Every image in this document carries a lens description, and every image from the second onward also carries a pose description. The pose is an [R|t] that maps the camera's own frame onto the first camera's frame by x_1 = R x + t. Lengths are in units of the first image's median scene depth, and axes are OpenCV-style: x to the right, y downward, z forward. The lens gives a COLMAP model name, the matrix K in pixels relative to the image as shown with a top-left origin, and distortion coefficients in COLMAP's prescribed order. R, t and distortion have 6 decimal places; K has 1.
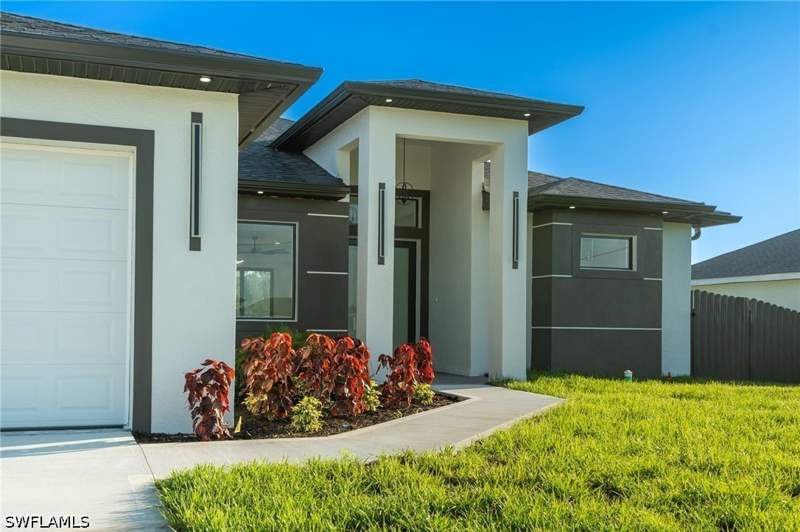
lens RADIAL K [[804.3, 0, 340.4], [0, 804.3, 317.5], [0, 0, 1]] dist [0.010226, 0.003870]
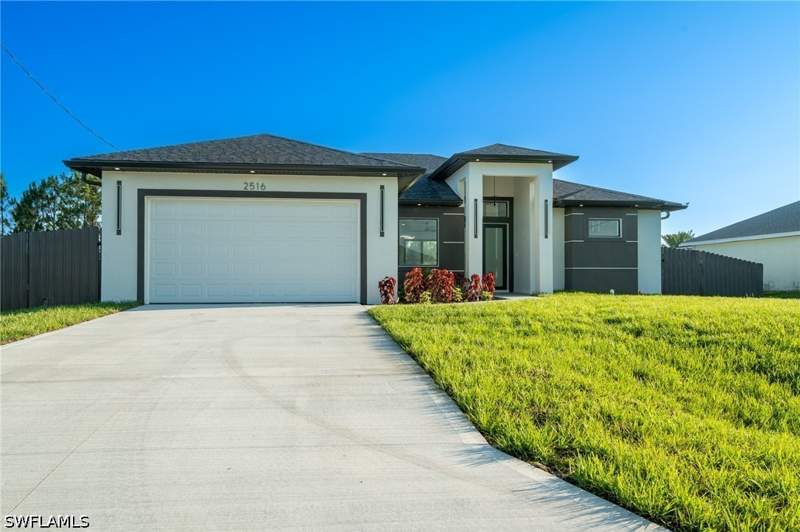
lens RADIAL K [[613.1, 0, 400.0], [0, 613.1, 266.0], [0, 0, 1]] dist [0.001345, 0.000160]
pose [[0.981752, -0.017023, -0.189403, 0.143150], [0.014291, 0.999773, -0.015780, 0.025966], [0.189628, 0.012785, 0.981773, -0.540470]]
